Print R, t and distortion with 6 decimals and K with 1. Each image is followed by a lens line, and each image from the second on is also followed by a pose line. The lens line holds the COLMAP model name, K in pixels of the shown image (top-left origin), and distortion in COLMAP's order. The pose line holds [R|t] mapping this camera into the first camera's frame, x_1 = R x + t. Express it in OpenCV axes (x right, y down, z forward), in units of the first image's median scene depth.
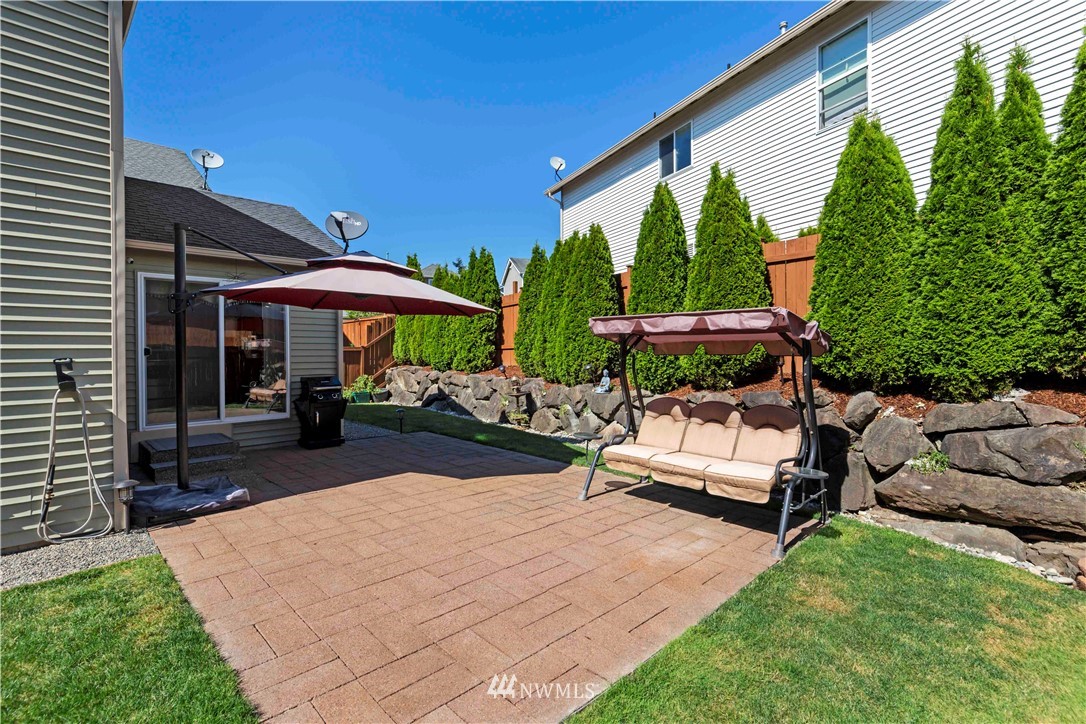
lens RADIAL K [[498.2, 0, 543.4], [0, 498.2, 356.7], [0, 0, 1]] dist [0.008358, -0.000011]
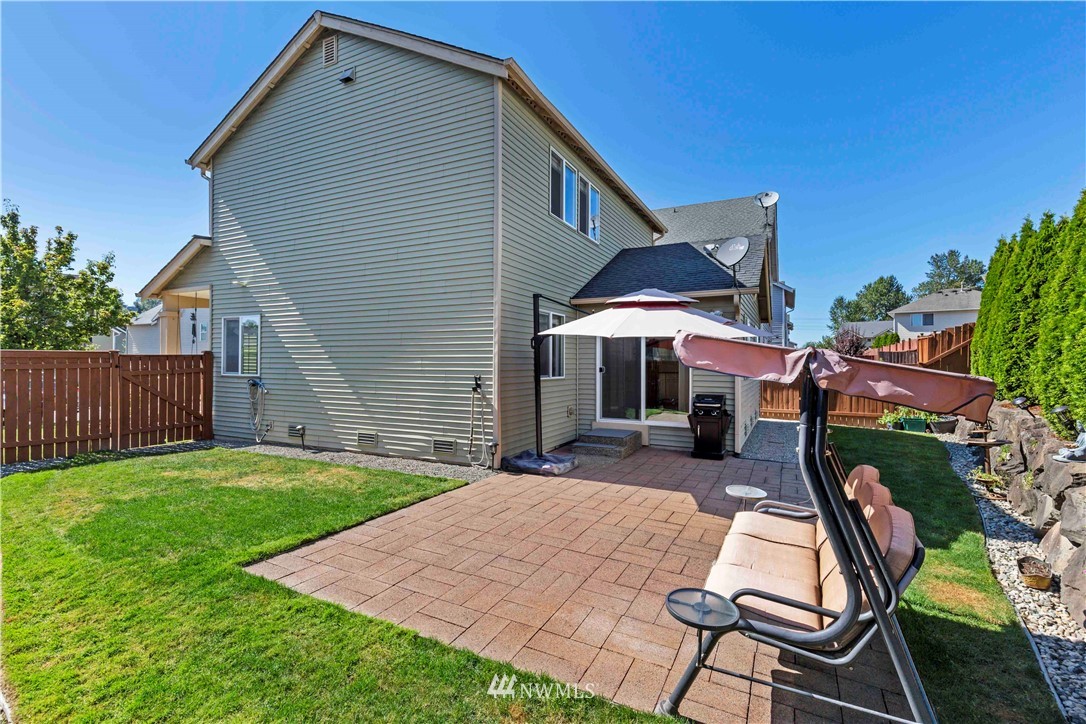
lens RADIAL K [[498.2, 0, 539.6], [0, 498.2, 361.1], [0, 0, 1]] dist [0.008358, -0.000011]
pose [[0.309230, 0.002294, -0.950984, 0.887199], [-0.016486, 0.999860, -0.002949, -0.044695], [0.950844, 0.016589, 0.309225, 0.550005]]
